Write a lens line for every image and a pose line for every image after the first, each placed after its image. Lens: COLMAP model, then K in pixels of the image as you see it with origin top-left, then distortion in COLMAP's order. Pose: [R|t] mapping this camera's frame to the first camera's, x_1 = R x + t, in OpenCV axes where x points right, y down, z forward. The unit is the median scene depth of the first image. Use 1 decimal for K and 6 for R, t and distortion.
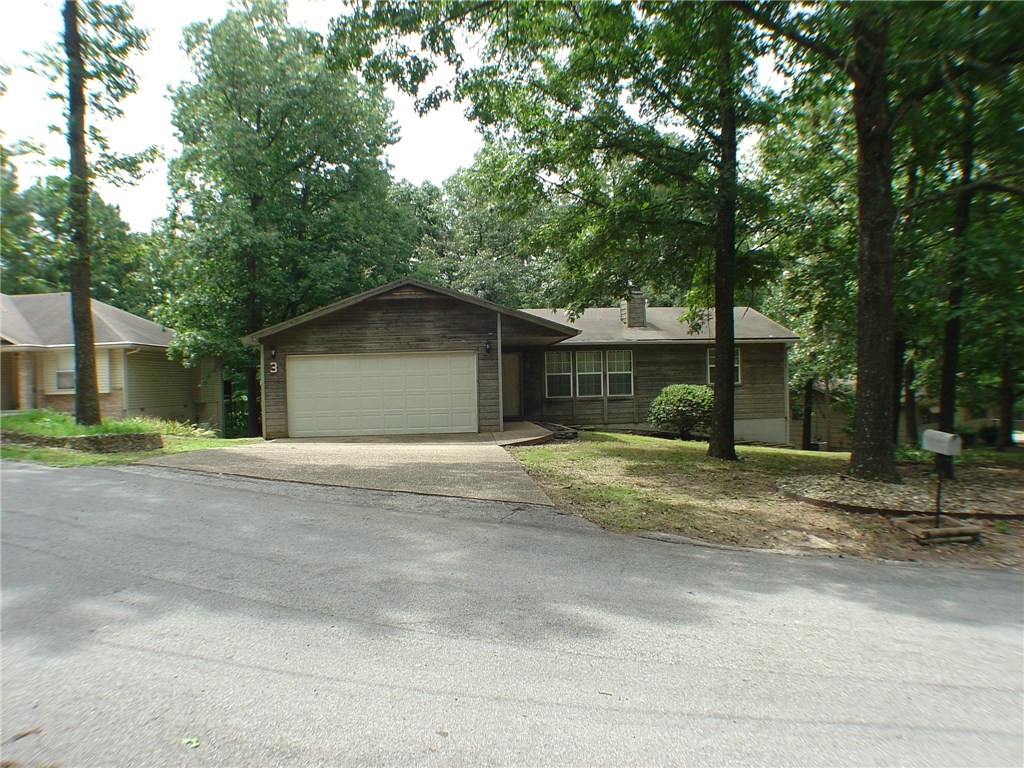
lens RADIAL K [[729.8, 0, 512.5], [0, 729.8, 384.2], [0, 0, 1]] dist [-0.161932, 0.005664]
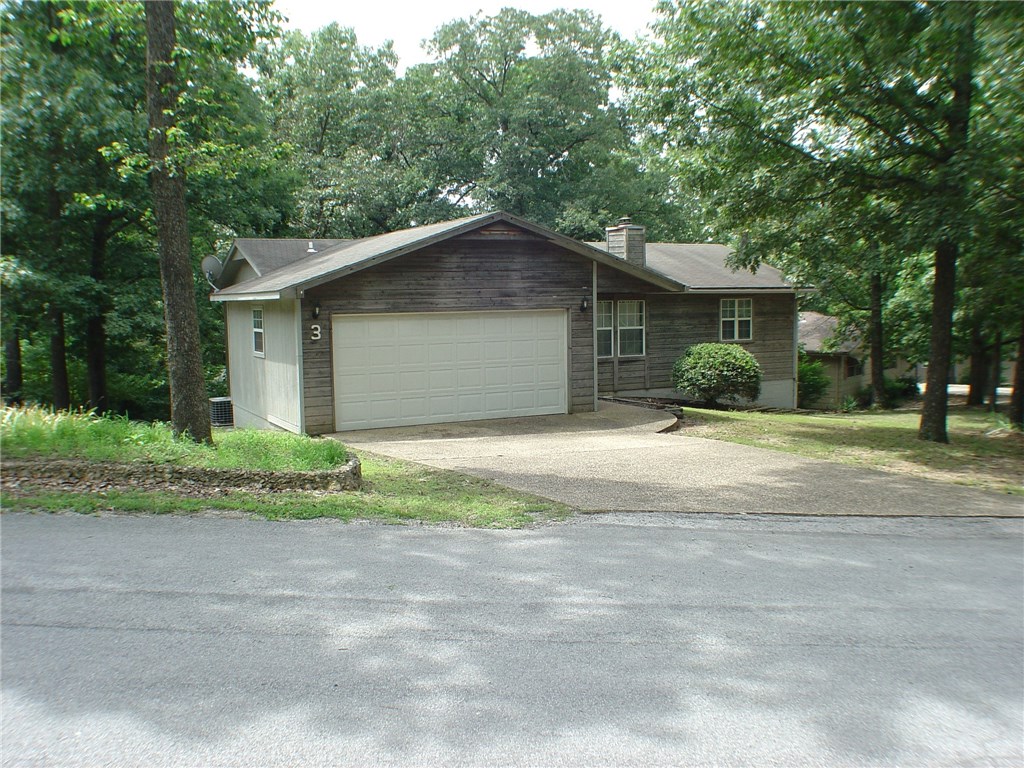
lens RADIAL K [[947.7, 0, 518.4], [0, 947.7, 381.4], [0, 0, 1]] dist [-0.081386, 0.000184]
pose [[0.927209, -0.021630, 0.373918, -0.372097], [-0.006075, 0.997331, 0.072757, -0.032820], [-0.374494, -0.069733, 0.924603, 0.061818]]
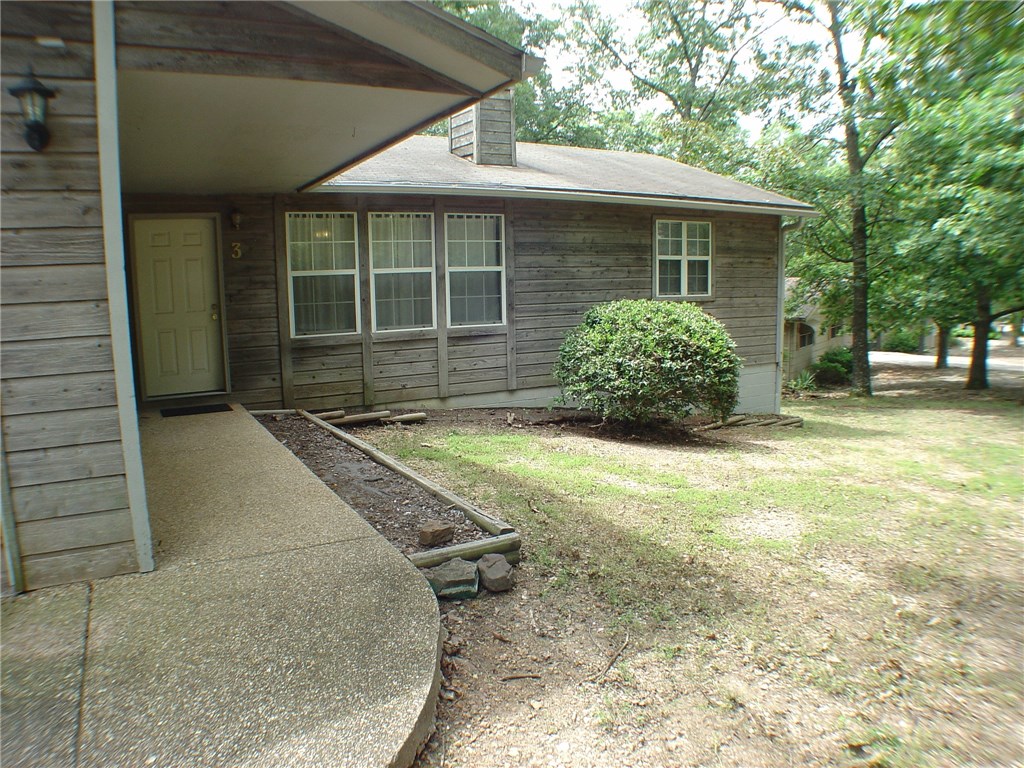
lens RADIAL K [[729.8, 0, 503.1], [0, 729.8, 387.6], [0, 0, 1]] dist [-0.161932, 0.005664]
pose [[0.923017, -0.050952, 0.381370, 0.005290], [-0.001636, 0.990664, 0.136314, -0.005938], [-0.384755, -0.126445, 0.914317, 0.625541]]
